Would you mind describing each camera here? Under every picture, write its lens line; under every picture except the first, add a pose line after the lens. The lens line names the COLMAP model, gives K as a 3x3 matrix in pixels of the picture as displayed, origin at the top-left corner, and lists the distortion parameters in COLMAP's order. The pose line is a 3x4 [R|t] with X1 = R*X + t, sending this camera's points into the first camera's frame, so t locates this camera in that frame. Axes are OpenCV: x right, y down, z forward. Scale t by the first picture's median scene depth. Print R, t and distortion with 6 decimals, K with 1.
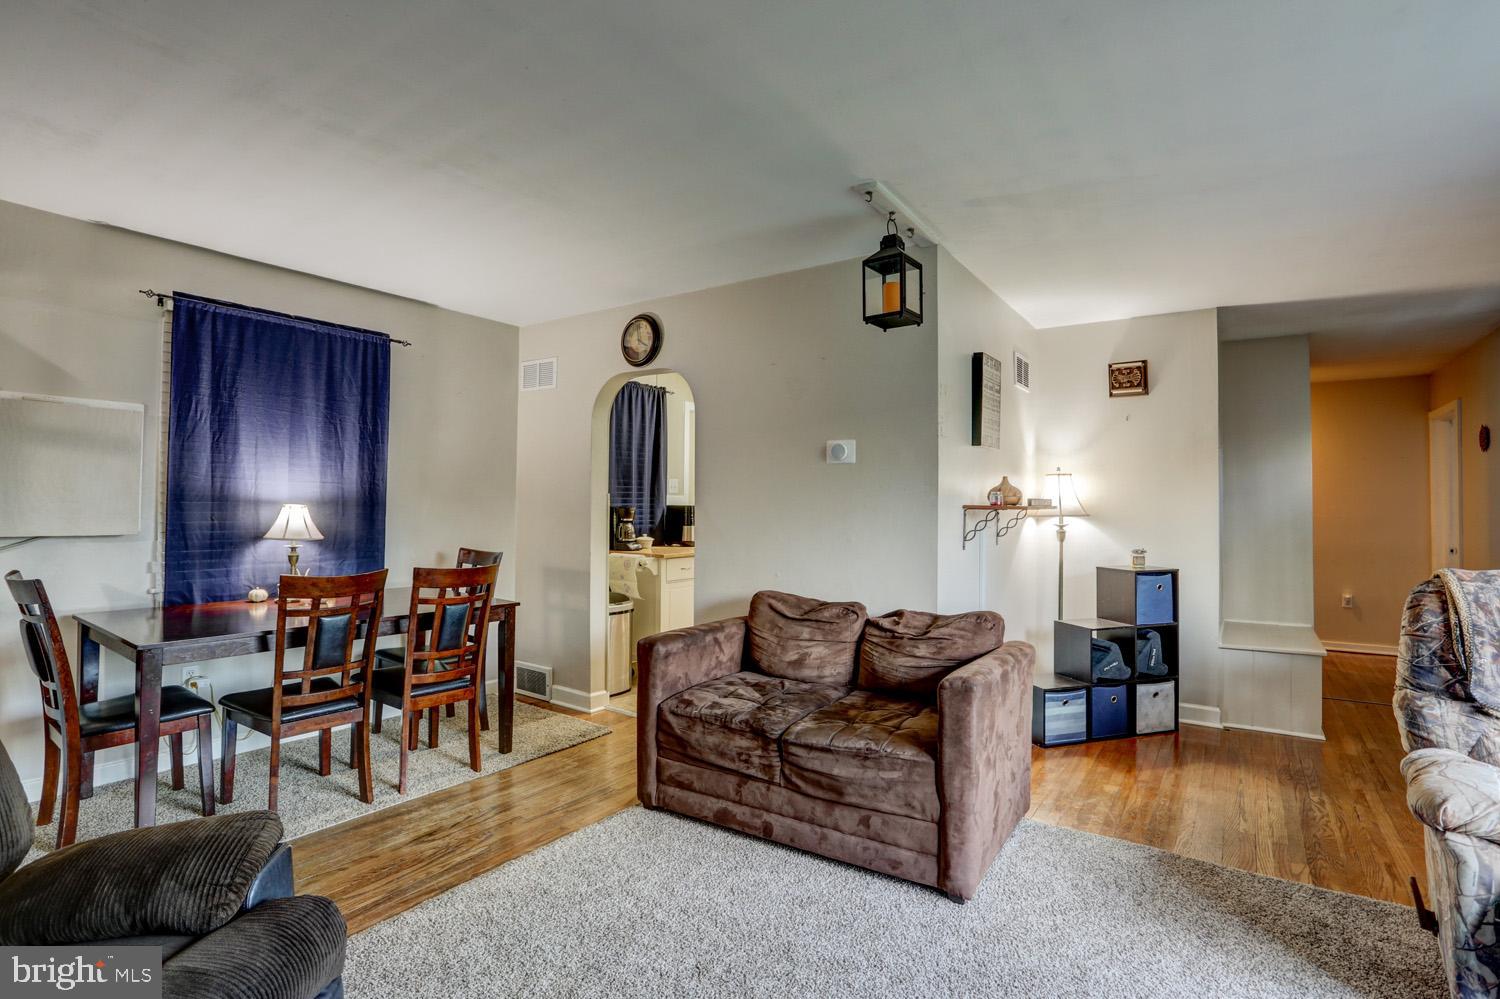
lens RADIAL K [[732.7, 0, 747.7], [0, 732.7, 492.5], [0, 0, 1]] dist [-0.074489, 0.028736]
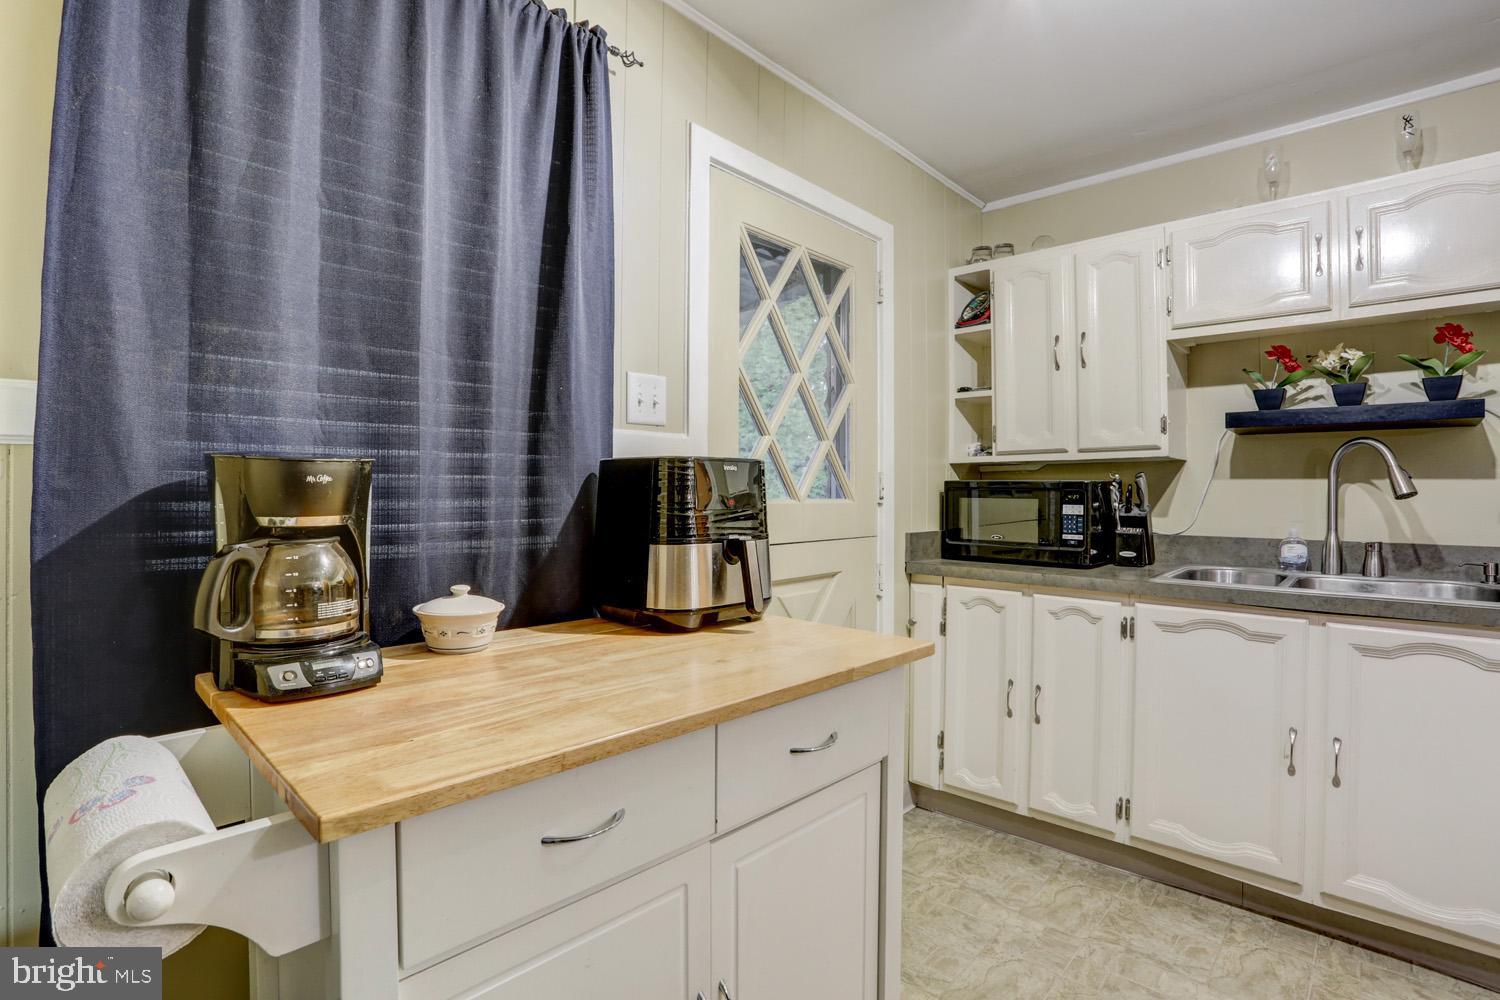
lens RADIAL K [[717.0, 0, 767.3], [0, 717.0, 473.5], [0, 0, 1]] dist [-0.062174, 0.026523]
pose [[0.990971, -0.006671, -0.133912, -0.028486], [0.005480, 0.999942, -0.009257, 0.037855], [0.133966, 0.008440, 0.990950, 1.189777]]
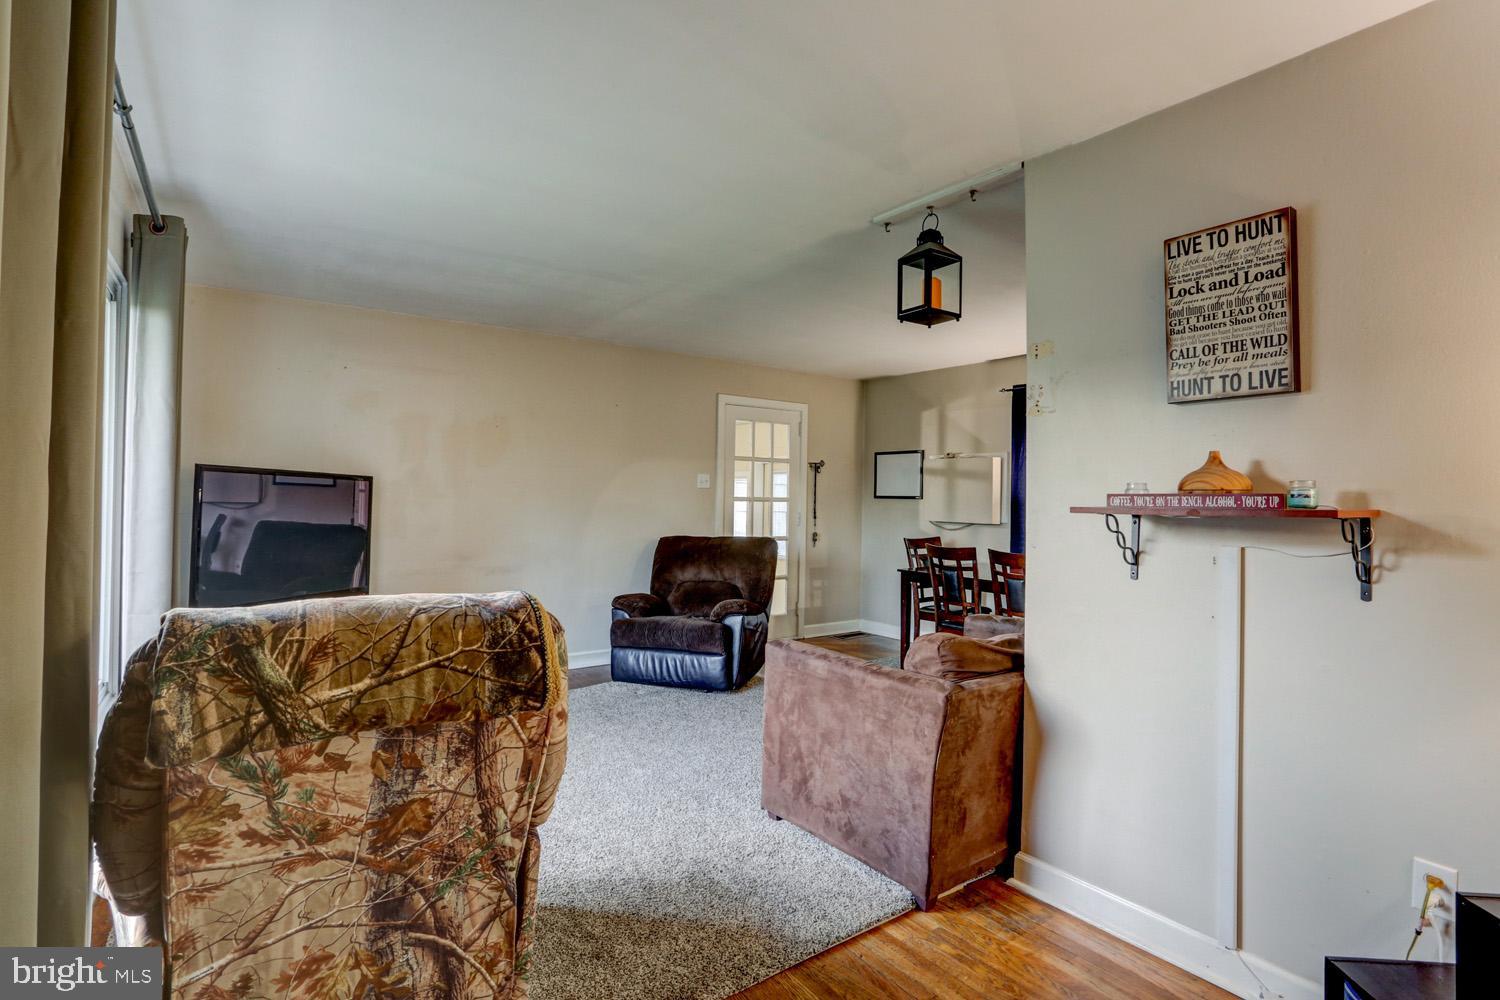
lens RADIAL K [[732.7, 0, 747.7], [0, 732.7, 493.0], [0, 0, 1]] dist [-0.074489, 0.028736]
pose [[-0.325248, -0.024536, -0.945310, 0.929591], [-0.005883, 0.999696, -0.023924, 0.021524], [0.945610, -0.002220, -0.325294, 0.821931]]
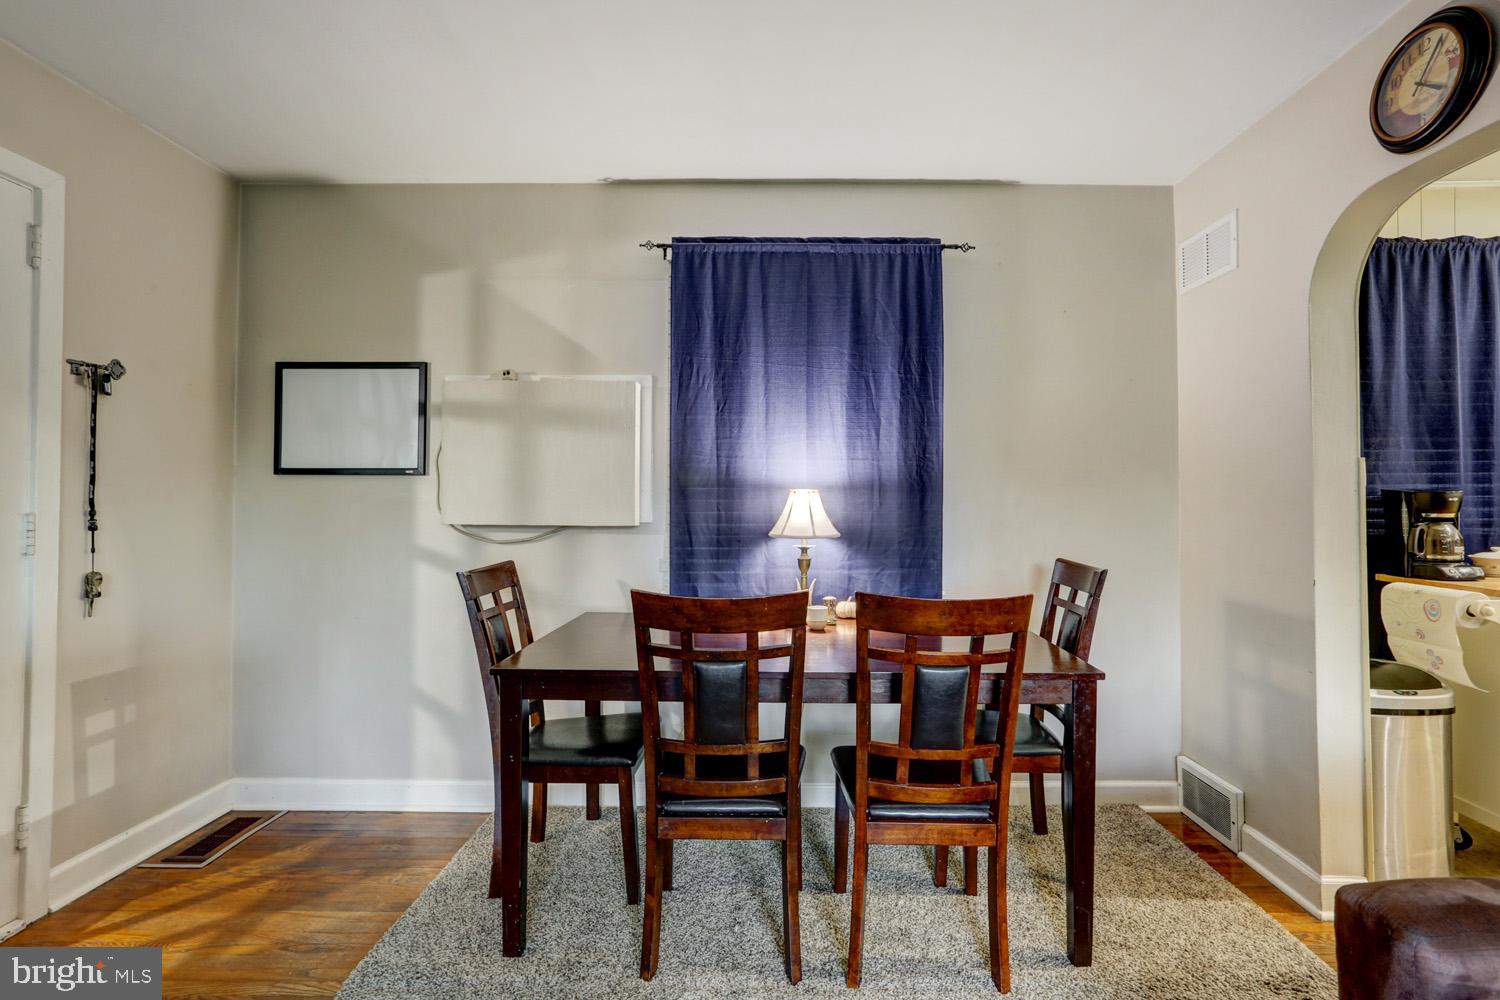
lens RADIAL K [[758.9, 0, 765.1], [0, 758.9, 489.3], [0, 0, 1]] dist [-0.045714, 0.034428]
pose [[0.573253, -0.024941, -0.818999, -0.018589], [0.019132, 0.999672, -0.017052, 0.027310], [0.819155, -0.005894, 0.573541, 0.489108]]
